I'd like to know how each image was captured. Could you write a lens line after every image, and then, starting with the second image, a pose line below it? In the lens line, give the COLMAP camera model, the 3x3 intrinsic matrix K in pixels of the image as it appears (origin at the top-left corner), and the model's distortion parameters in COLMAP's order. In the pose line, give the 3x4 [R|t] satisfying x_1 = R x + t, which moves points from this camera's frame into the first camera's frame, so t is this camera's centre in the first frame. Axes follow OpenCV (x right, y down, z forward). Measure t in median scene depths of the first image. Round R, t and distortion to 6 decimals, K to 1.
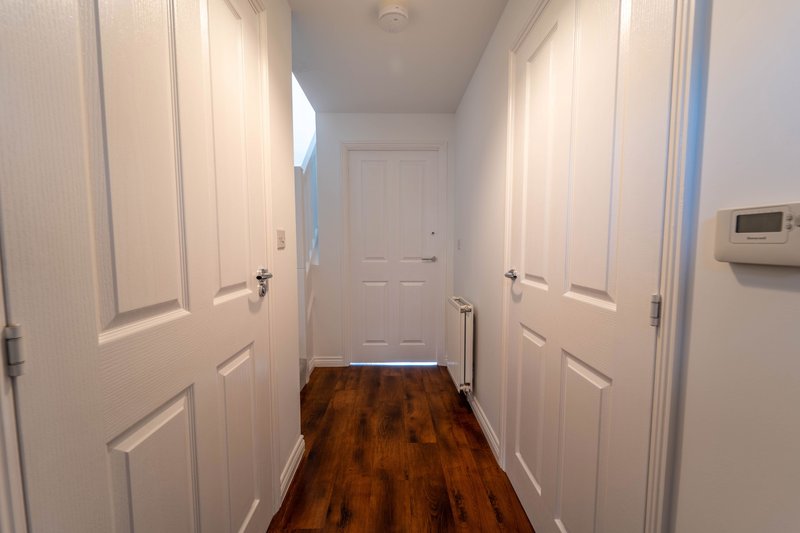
lens RADIAL K [[315.1, 0, 400.0], [0, 315.1, 266.5], [0, 0, 1]] dist [0.001348, -0.000149]
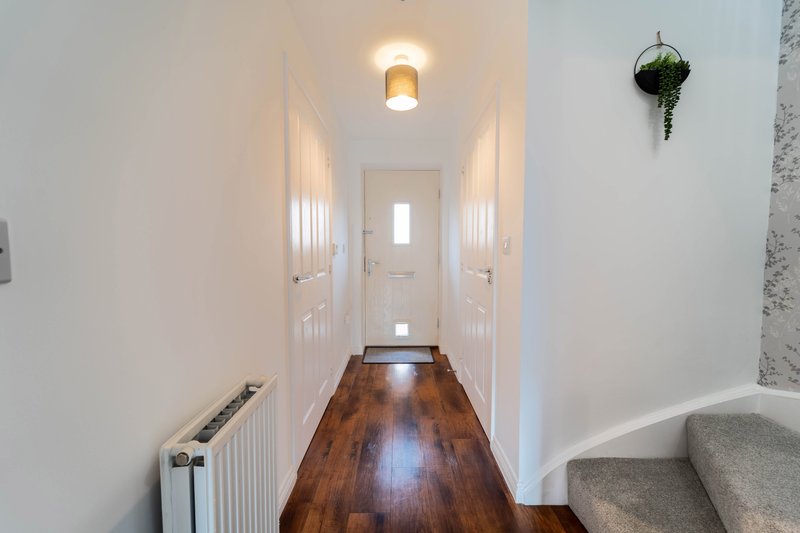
lens RADIAL K [[315.1, 0, 400.0], [0, 315.1, 266.5], [0, 0, 1]] dist [0.001348, -0.000149]
pose [[-0.999859, -0.004145, 0.016264, -0.015317], [-0.002100, 0.992304, 0.123809, -0.141157], [-0.016652, 0.123758, -0.992173, 1.949142]]
